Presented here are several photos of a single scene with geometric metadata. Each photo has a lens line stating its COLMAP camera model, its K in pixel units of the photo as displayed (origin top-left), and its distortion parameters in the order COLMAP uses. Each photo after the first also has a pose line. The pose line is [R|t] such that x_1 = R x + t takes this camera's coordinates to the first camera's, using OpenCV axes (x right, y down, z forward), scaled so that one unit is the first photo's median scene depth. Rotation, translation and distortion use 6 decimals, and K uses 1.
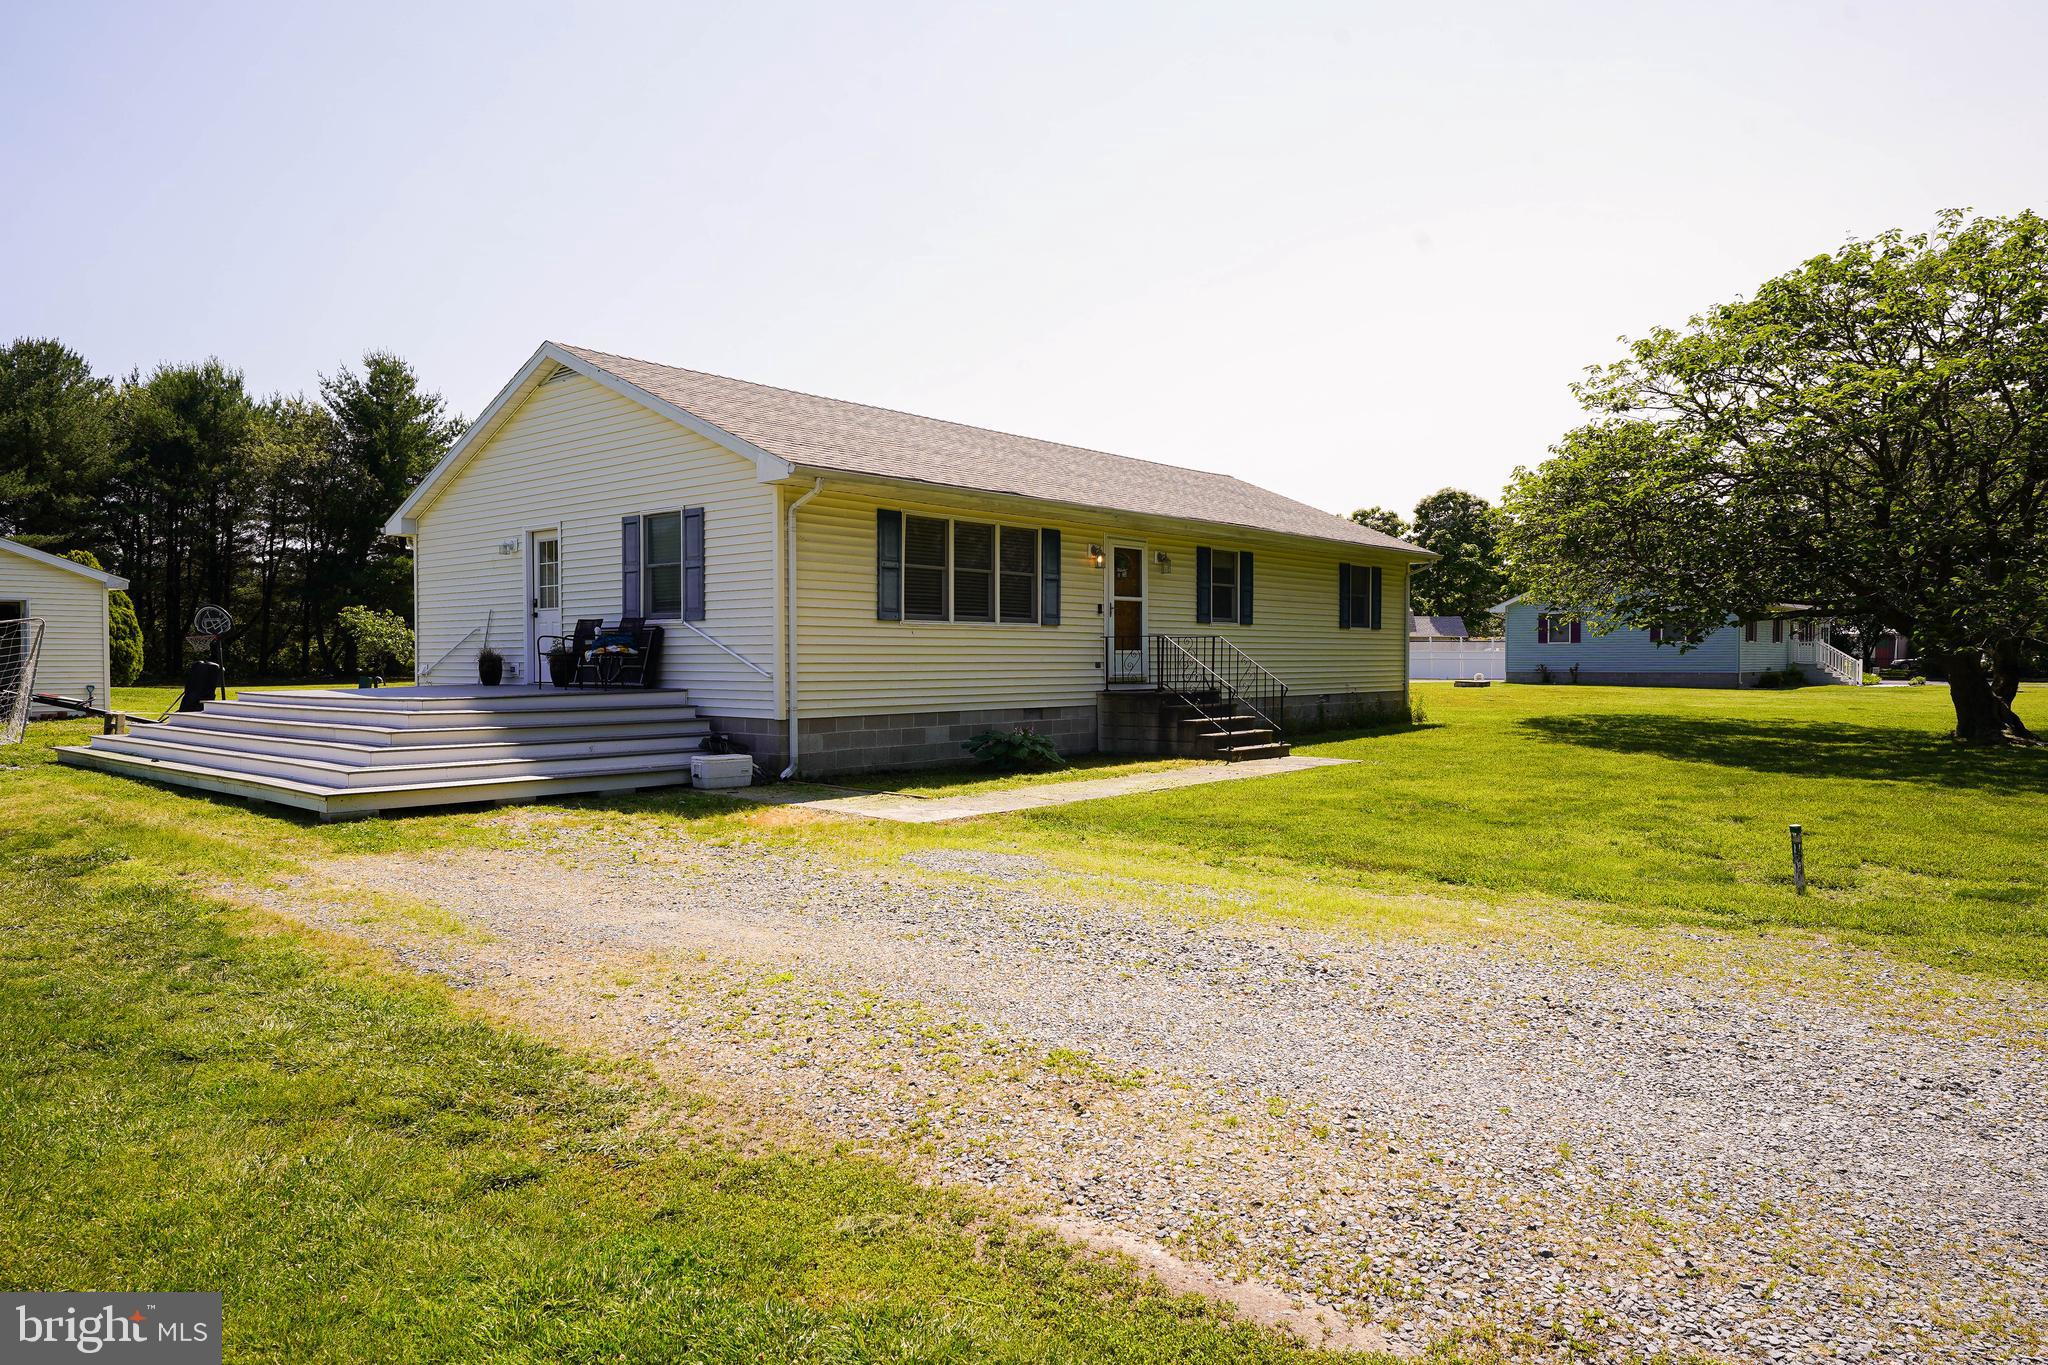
lens RADIAL K [[1287.4, 0, 1014.2], [0, 1287.4, 681.8], [0, 0, 1]] dist [0.001169, 0.000052]
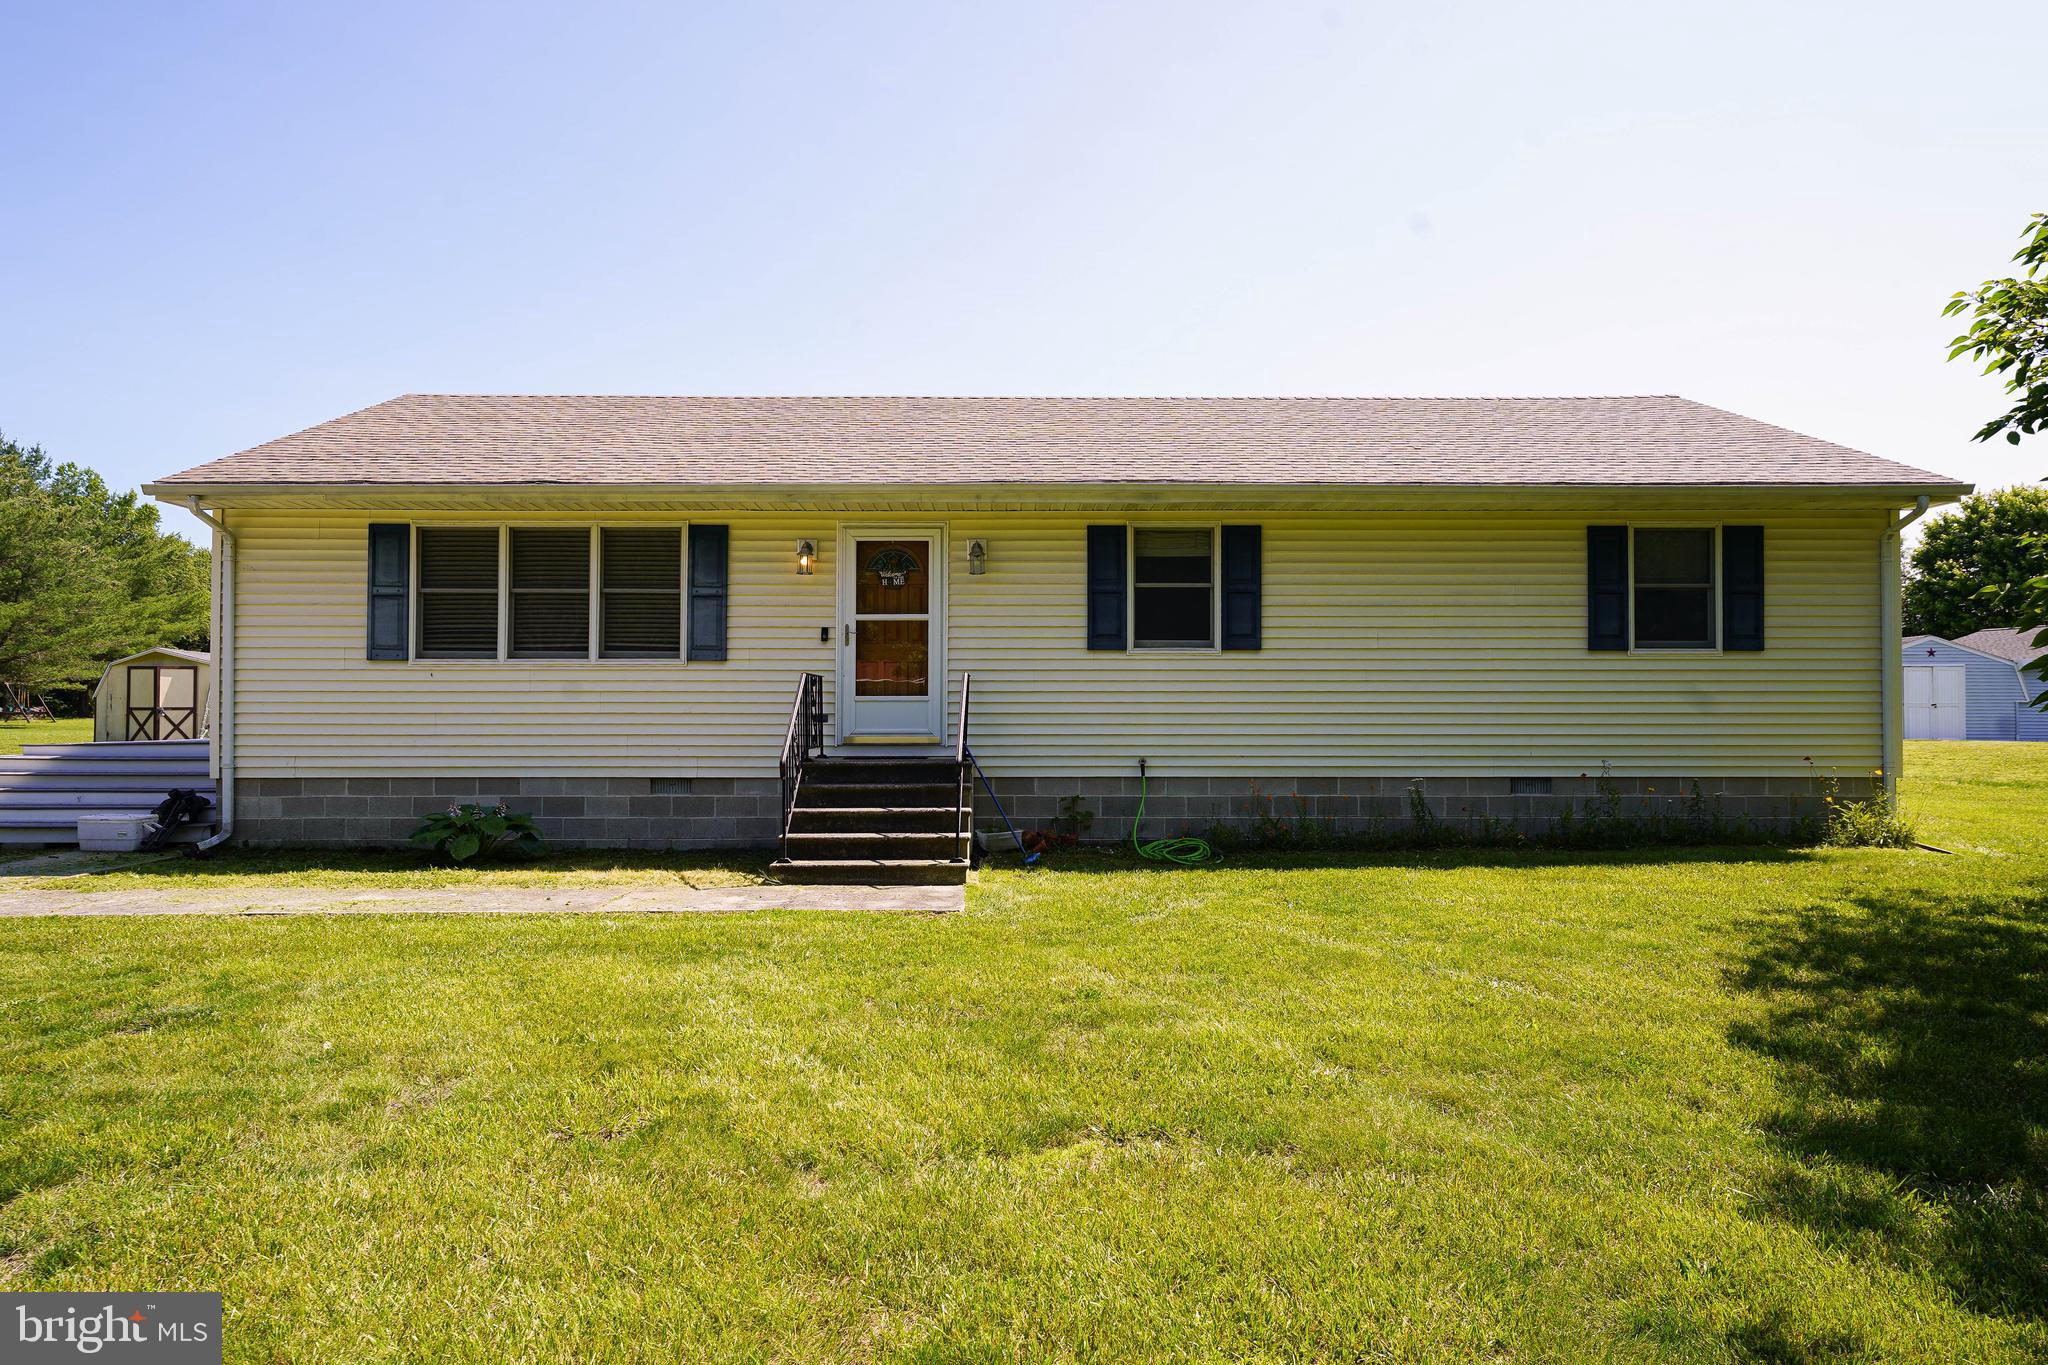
lens RADIAL K [[1198.8, 0, 1025.4], [0, 1198.8, 661.2], [0, 0, 1]] dist [0.009163, 0.000561]
pose [[0.670118, -0.021651, -0.741938, 0.626096], [-0.014999, 0.998975, -0.042699, -0.018015], [0.742103, 0.039742, 0.669107, 0.683351]]
